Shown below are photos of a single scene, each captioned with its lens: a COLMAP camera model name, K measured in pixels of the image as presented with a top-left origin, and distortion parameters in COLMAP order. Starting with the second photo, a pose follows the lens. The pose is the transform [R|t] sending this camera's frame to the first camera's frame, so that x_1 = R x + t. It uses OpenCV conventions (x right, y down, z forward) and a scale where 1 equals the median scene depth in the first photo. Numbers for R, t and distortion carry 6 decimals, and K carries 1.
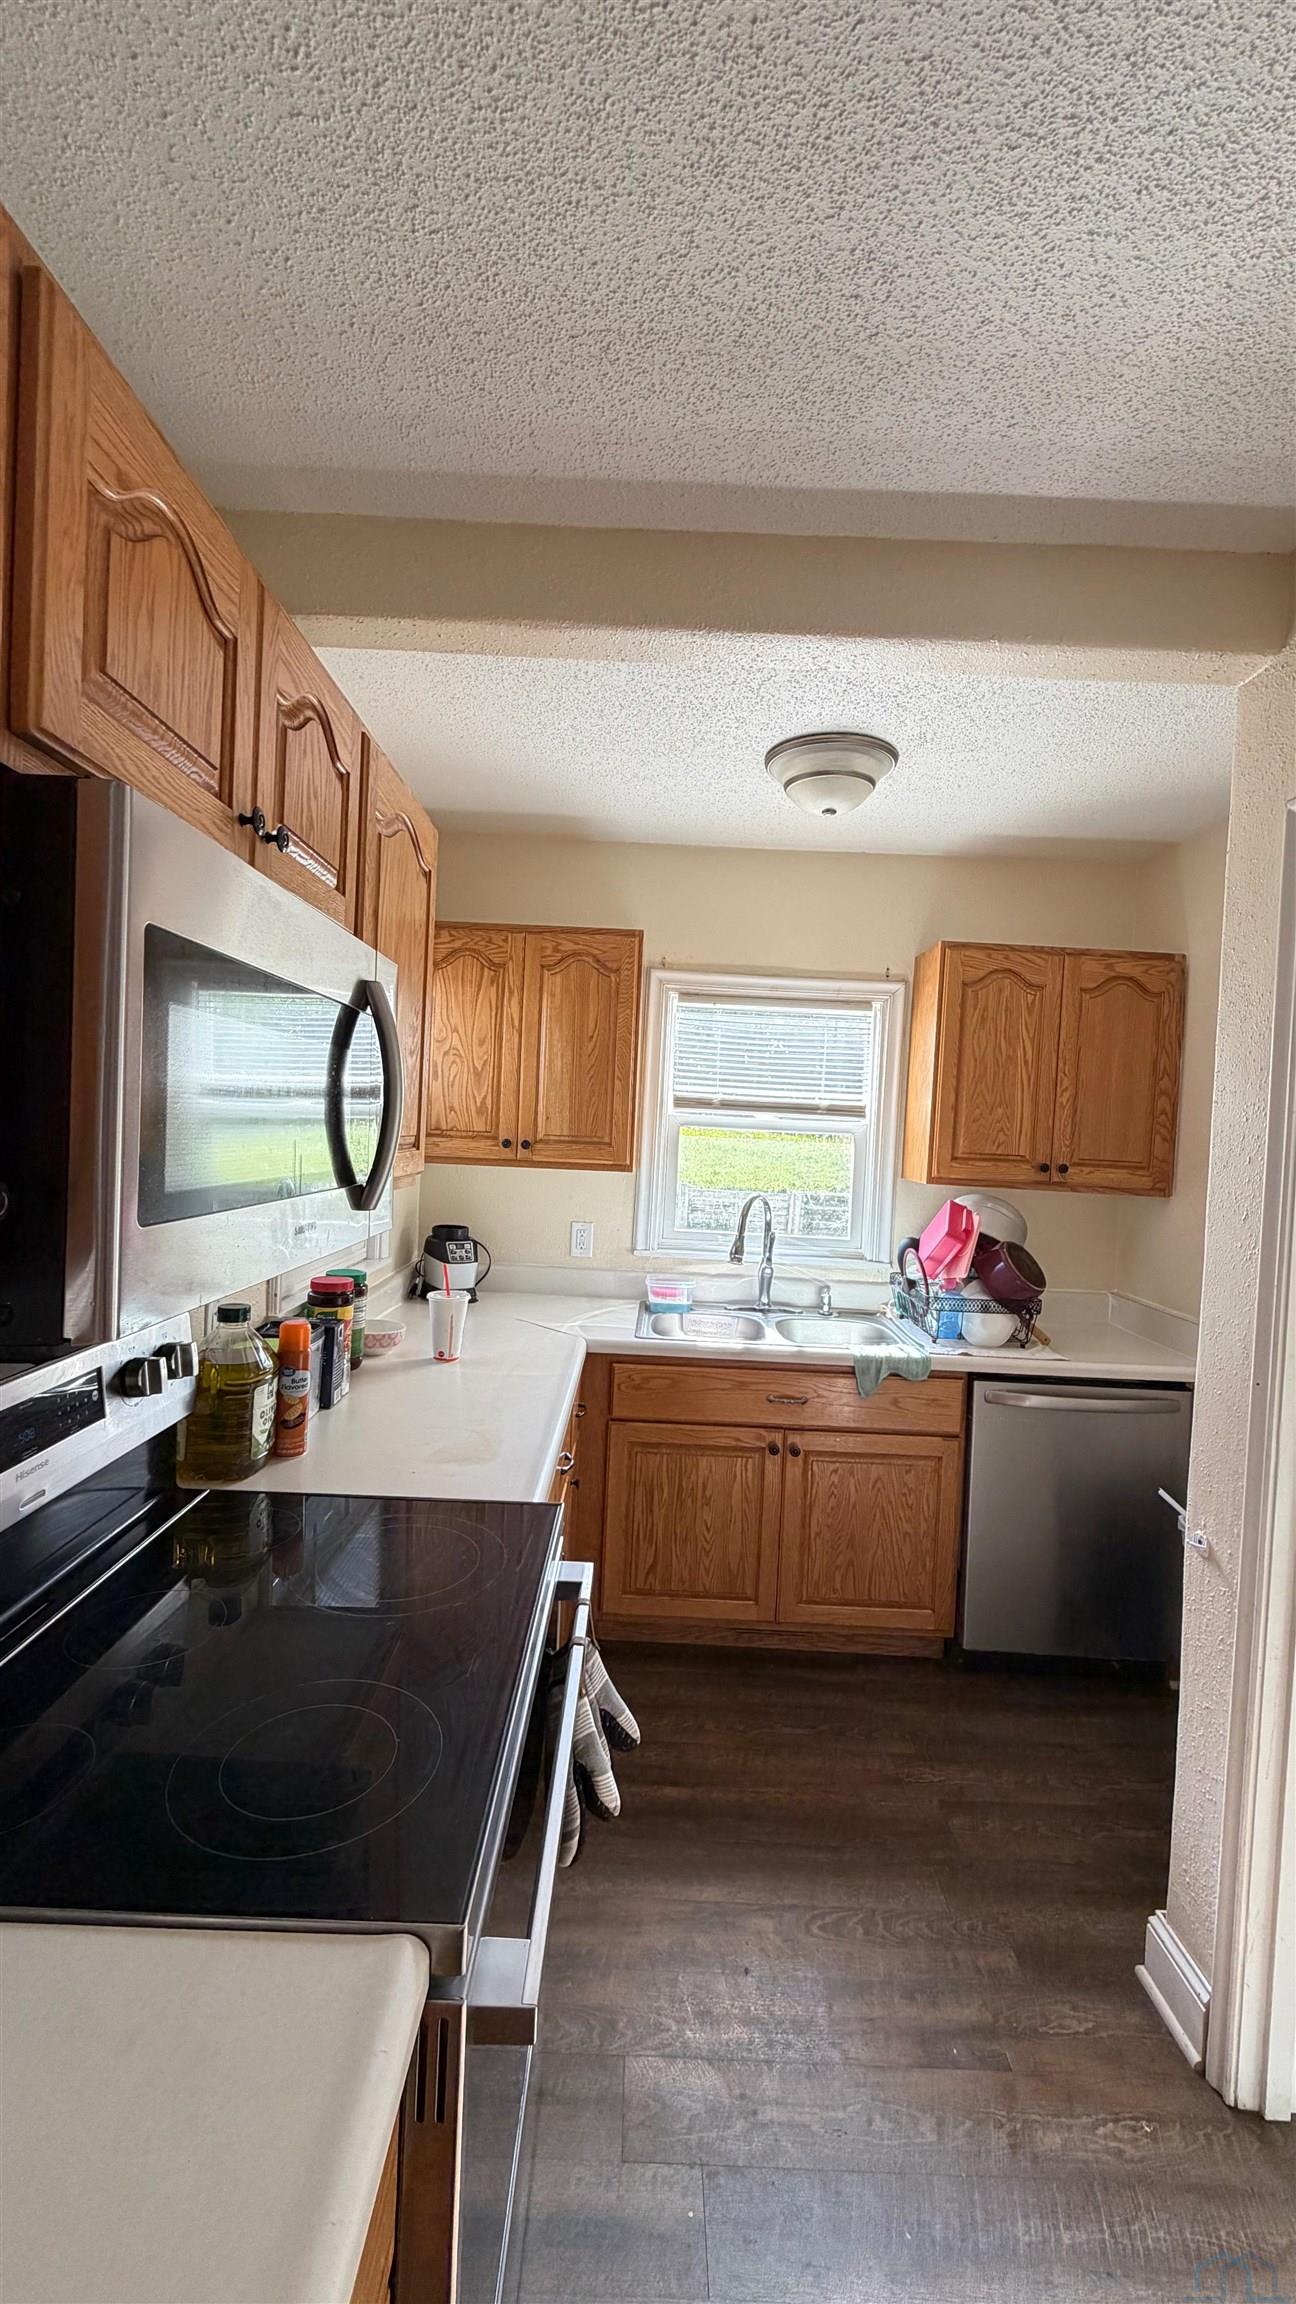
lens RADIAL K [[917.8, 0, 652.9], [0, 917.8, 1142.3], [0, 0, 1]] dist [-0.003211, 0.000337]
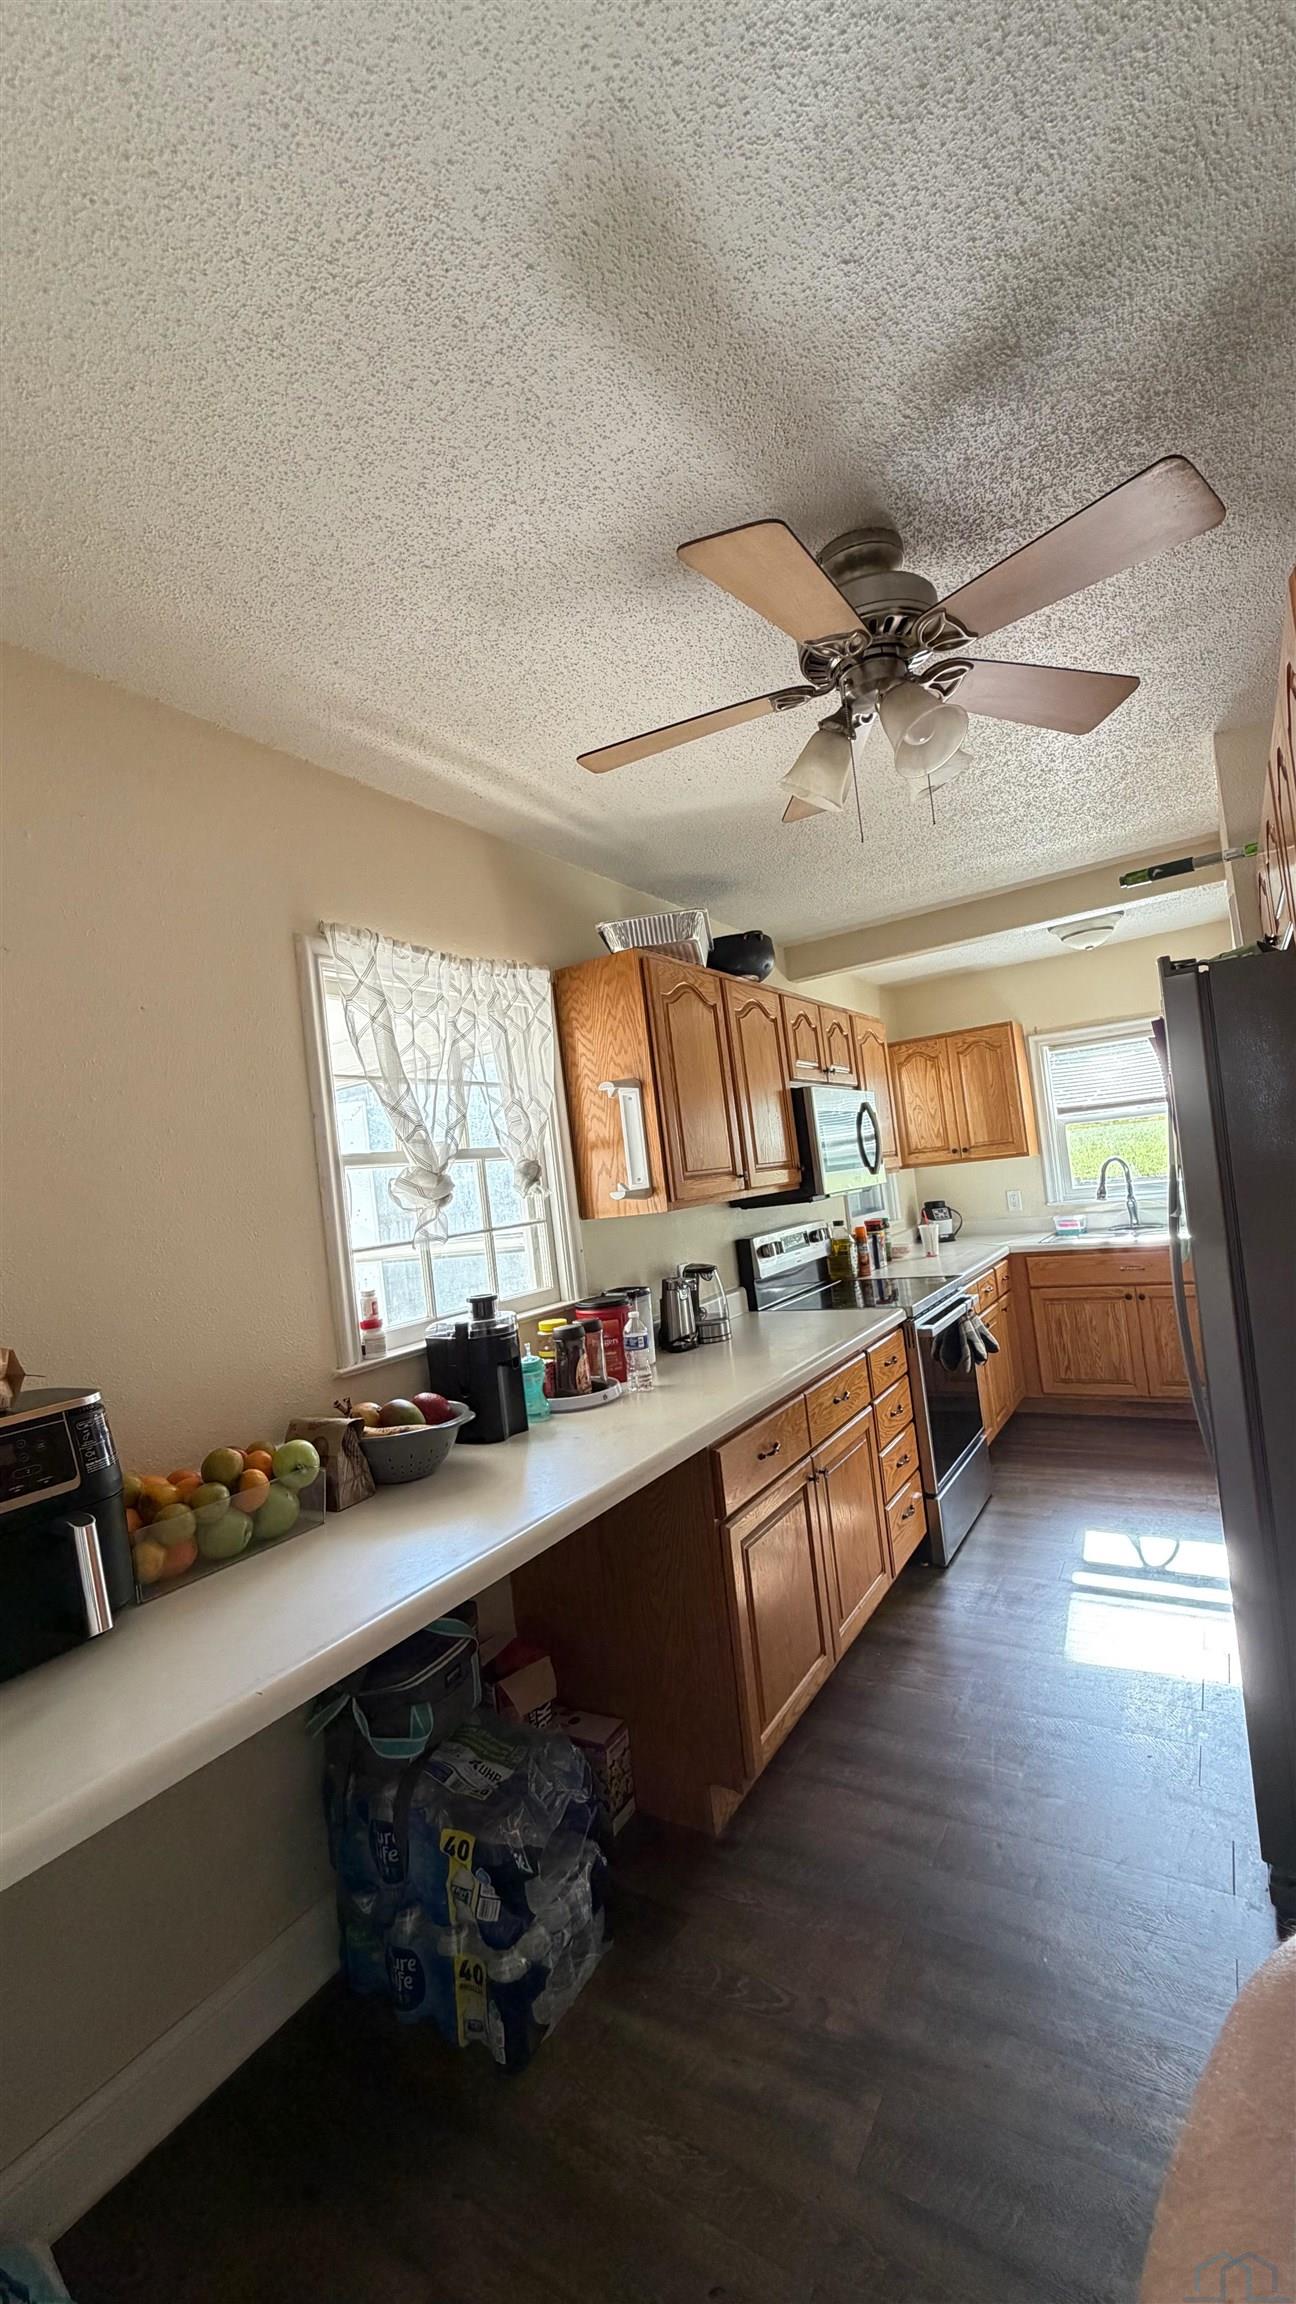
lens RADIAL K [[917.8, 0, 652.9], [0, 917.8, 1142.3], [0, 0, 1]] dist [-0.003211, 0.000337]
pose [[0.832814, -0.162777, -0.529078, 0.349178], [0.140949, 0.986641, -0.081687, 0.054364], [0.535307, -0.006543, 0.844632, -0.981170]]
